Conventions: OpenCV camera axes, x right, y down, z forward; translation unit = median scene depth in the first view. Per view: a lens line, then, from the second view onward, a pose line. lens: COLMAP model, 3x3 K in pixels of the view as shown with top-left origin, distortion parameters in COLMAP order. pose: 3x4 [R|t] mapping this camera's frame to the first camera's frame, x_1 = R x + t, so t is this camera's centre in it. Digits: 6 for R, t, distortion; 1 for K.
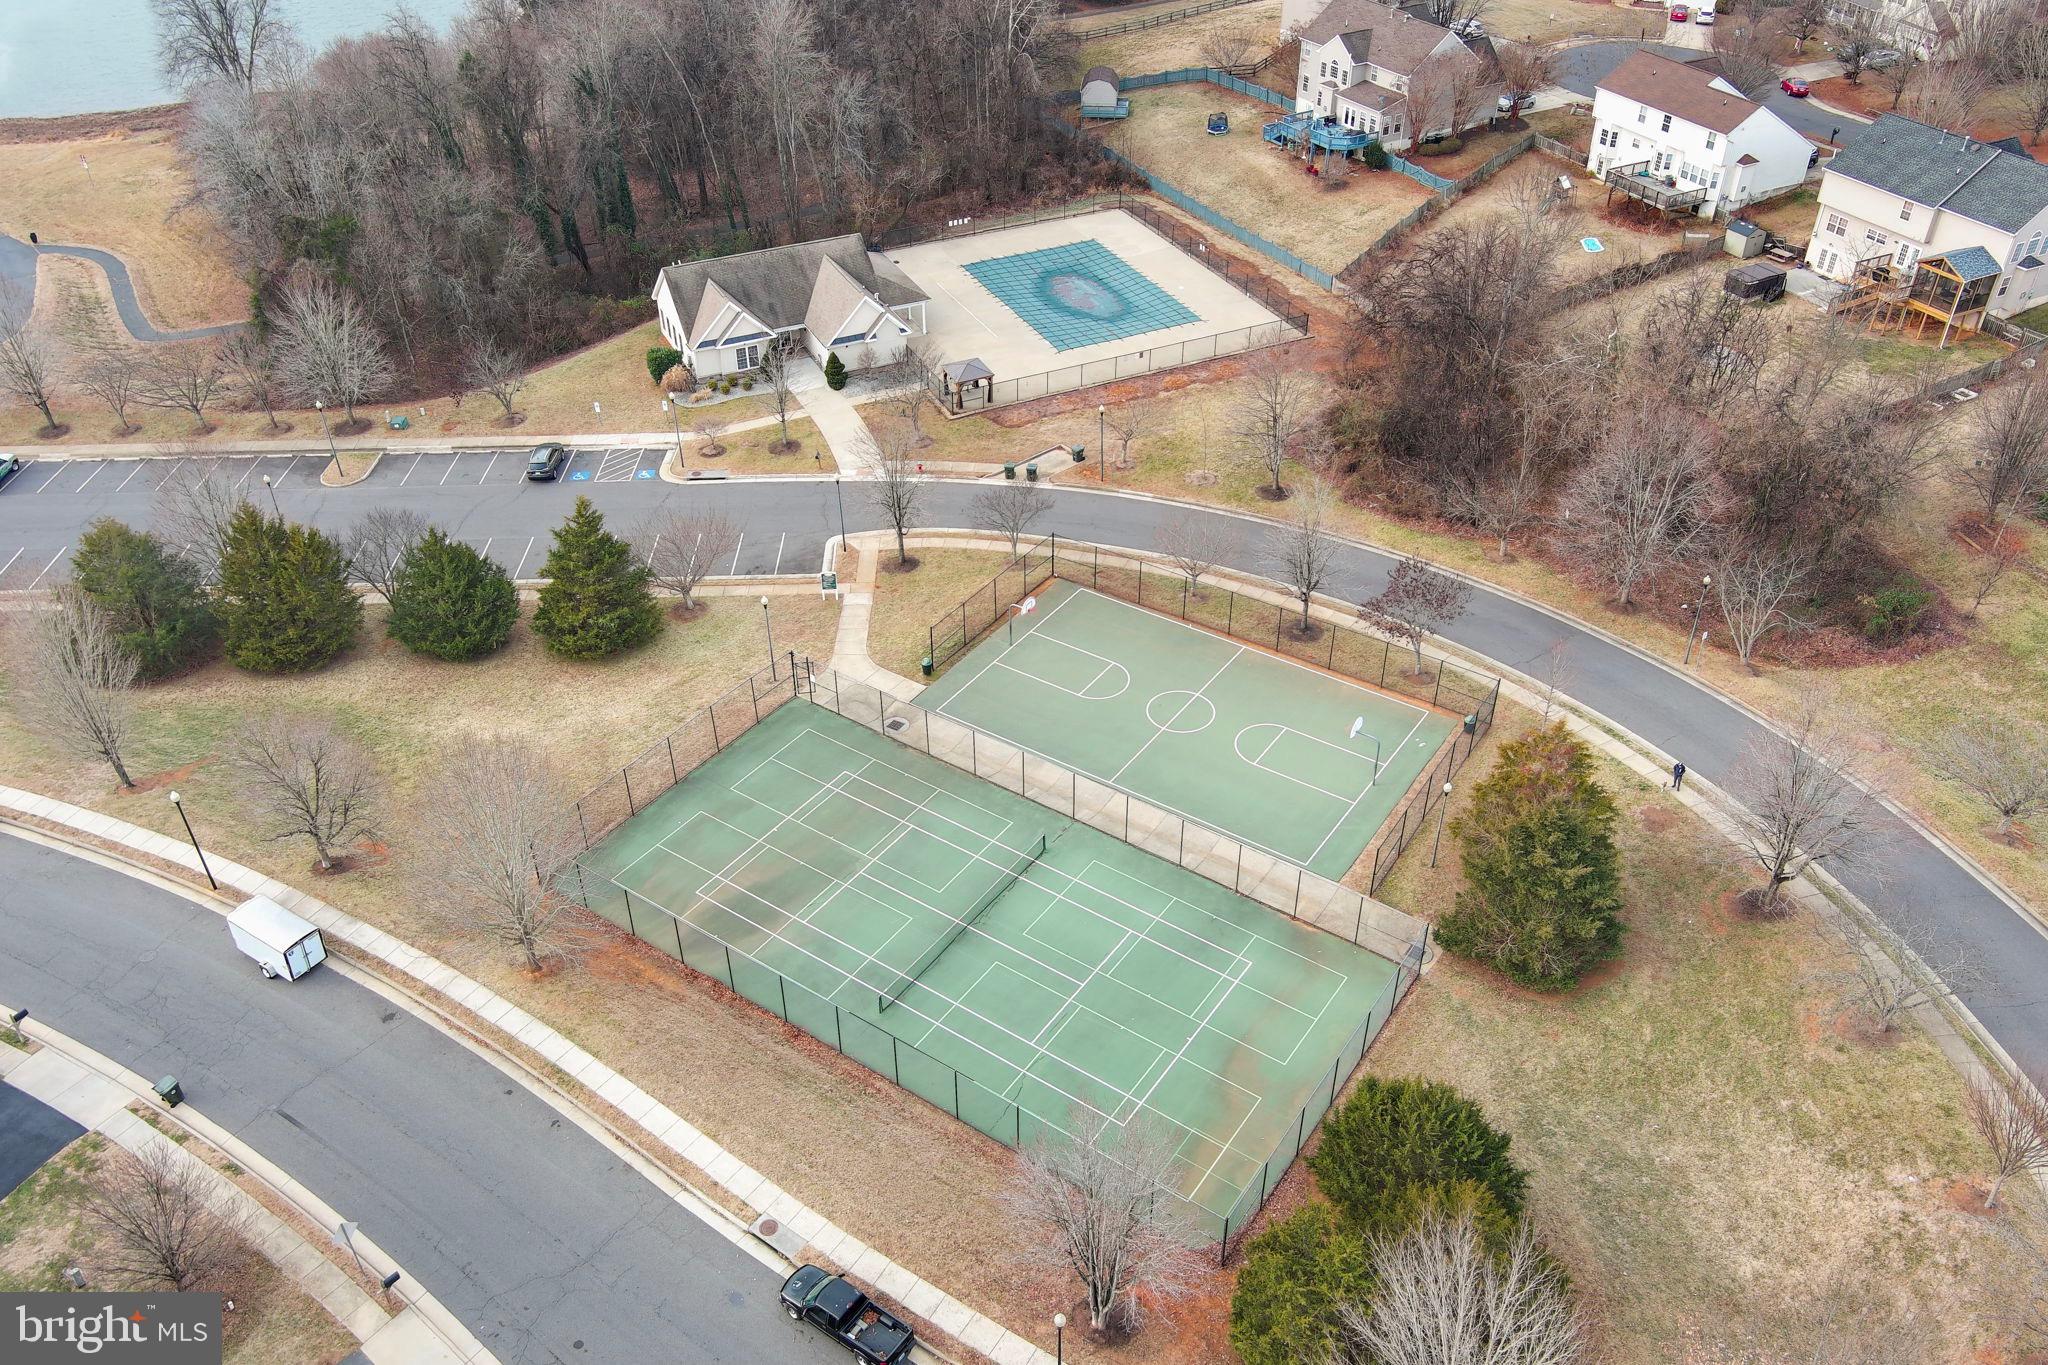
lens RADIAL K [[1610.6, 0, 1024.0], [0, 1610.6, 682.5], [0, 0, 1]] dist [0.009815, 0.002135]
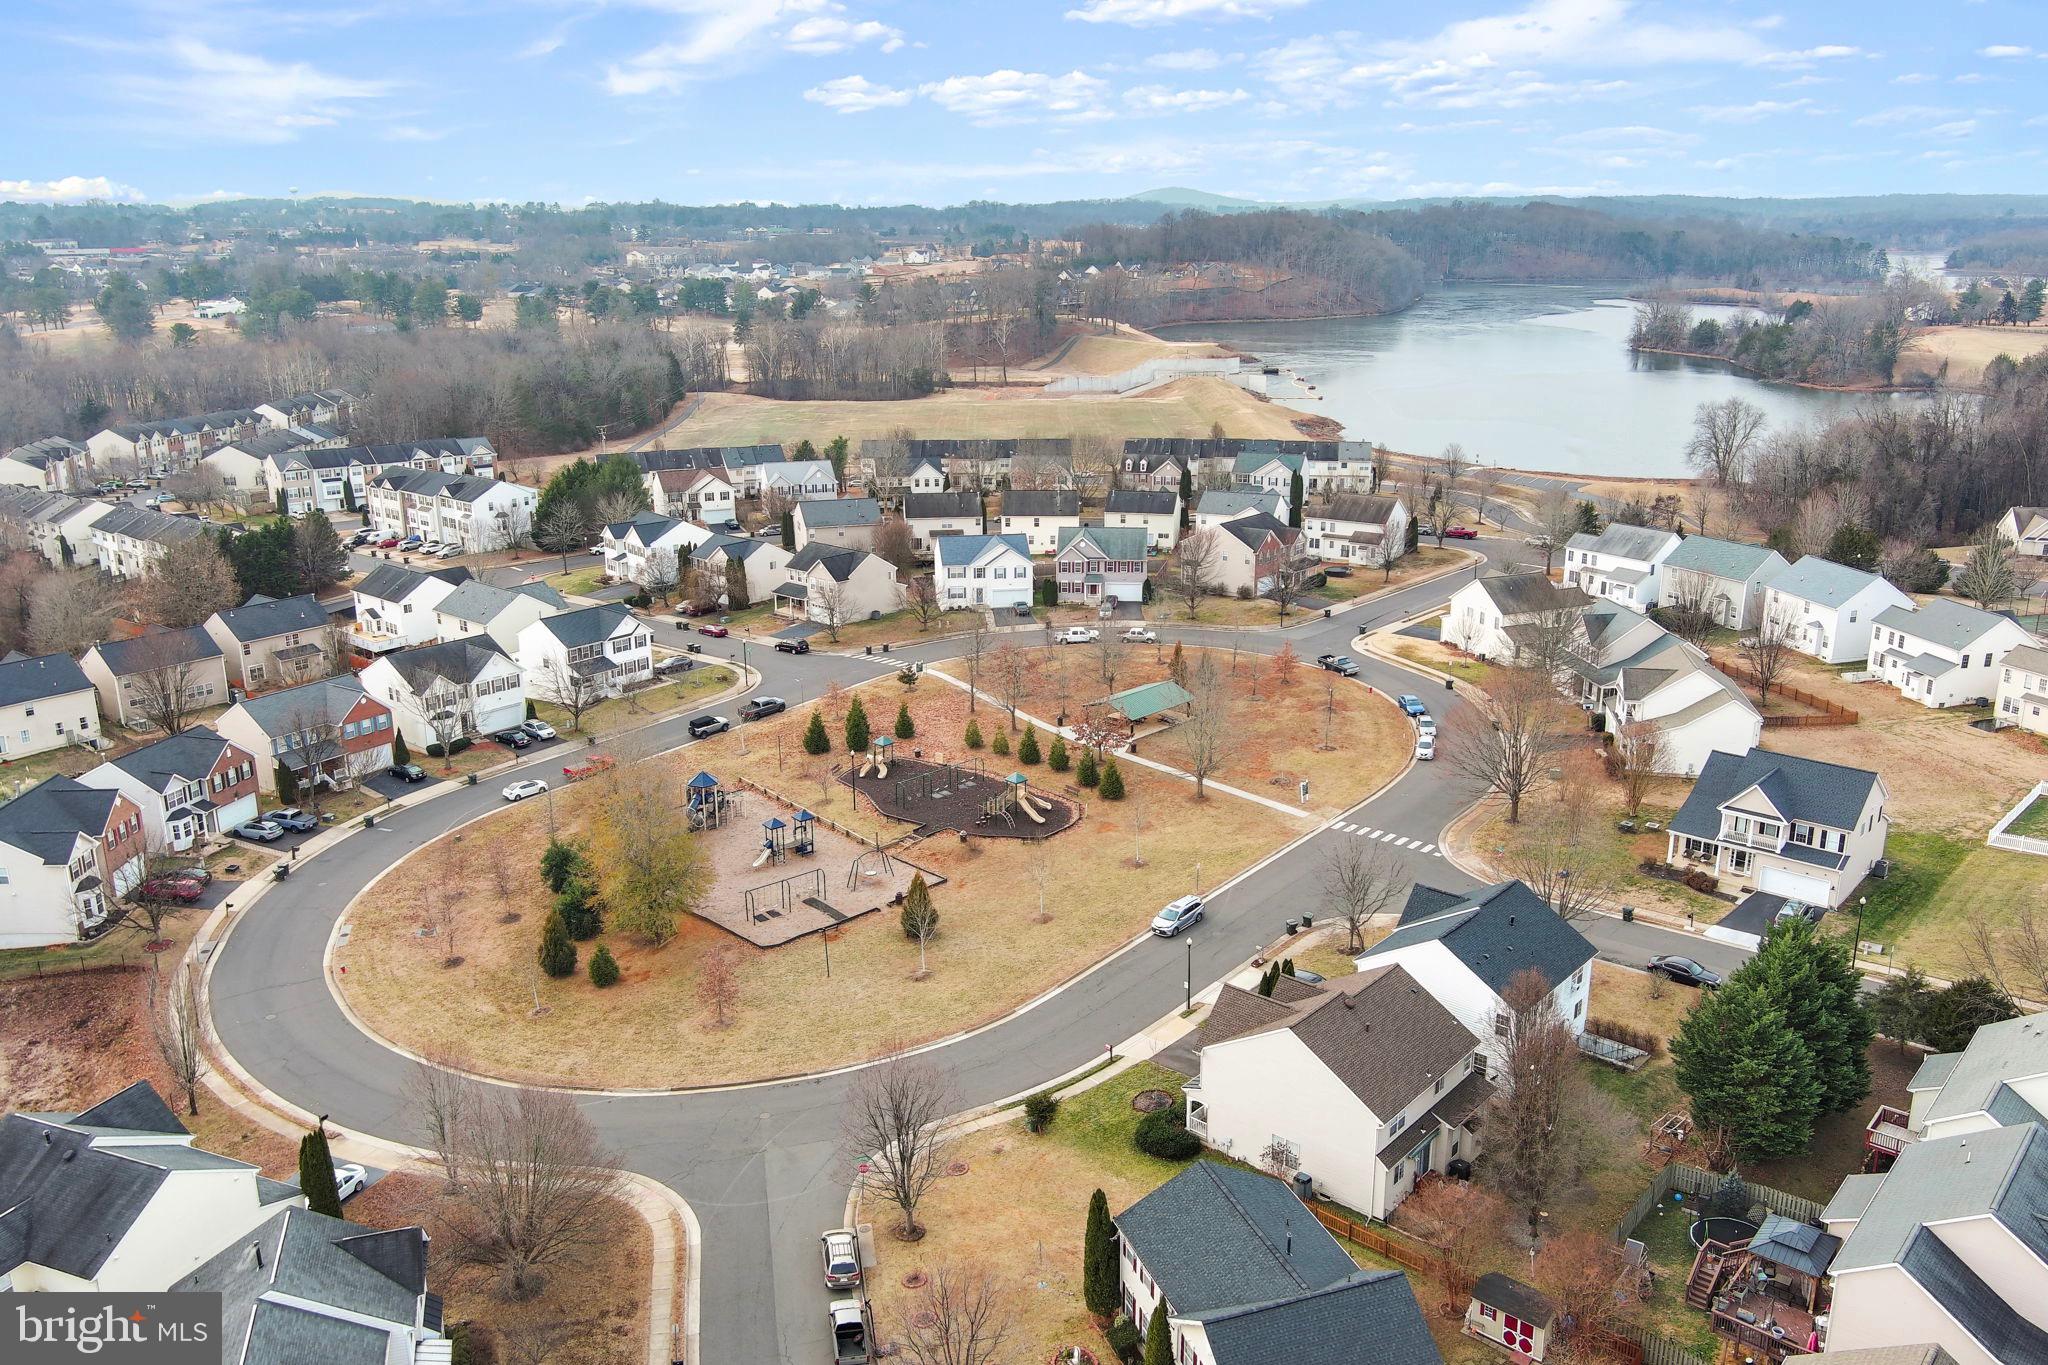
lens RADIAL K [[1610.6, 0, 1024.0], [0, 1610.6, 682.5], [0, 0, 1]] dist [0.009815, 0.002135]
pose [[0.788994, 0.183575, -0.586335, 0.042372], [-0.372186, 0.902099, -0.218392, 0.908030], [0.488841, 0.390536, 0.780075, -1.223998]]
